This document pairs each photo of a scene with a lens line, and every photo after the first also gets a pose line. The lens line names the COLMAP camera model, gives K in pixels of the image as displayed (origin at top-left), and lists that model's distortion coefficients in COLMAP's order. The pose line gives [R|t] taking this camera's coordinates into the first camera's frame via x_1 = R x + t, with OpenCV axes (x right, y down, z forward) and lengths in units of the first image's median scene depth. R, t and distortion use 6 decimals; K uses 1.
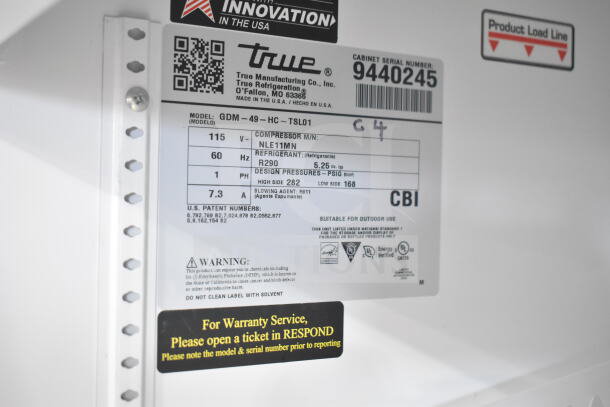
lens RADIAL K [[891.4, 0, 305.1], [0, 891.4, 204.1], [0, 0, 1]] dist [-0.052972, 0.000000]
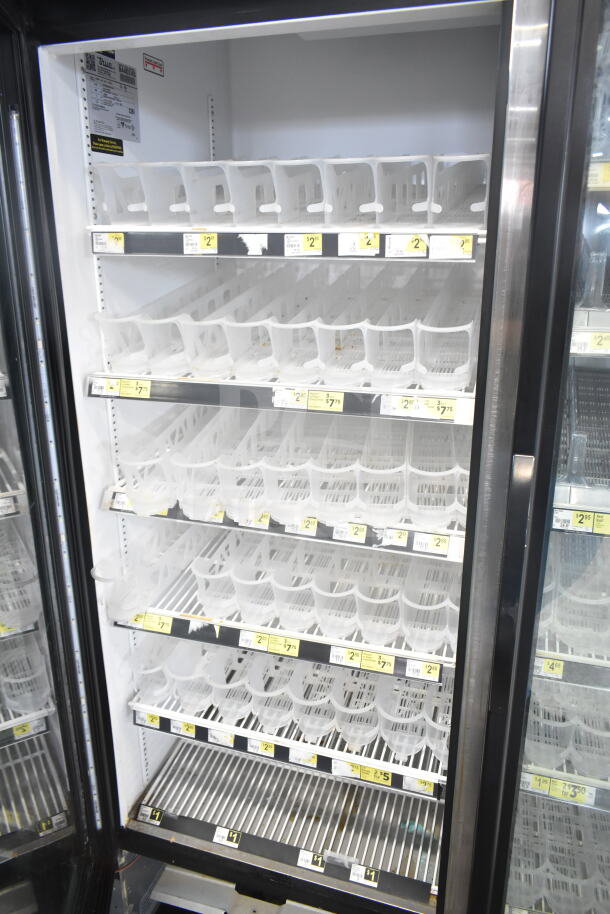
lens RADIAL K [[710.2, 0, 309.4], [0, 710.2, 456.8], [0, 0, 1]] dist [0.001441, 0.003441]
pose [[0.761871, -0.207317, 0.613655, -1.444363], [0.001828, 0.948079, 0.318029, 0.420340], [-0.647727, -0.241175, 0.722693, -1.931332]]
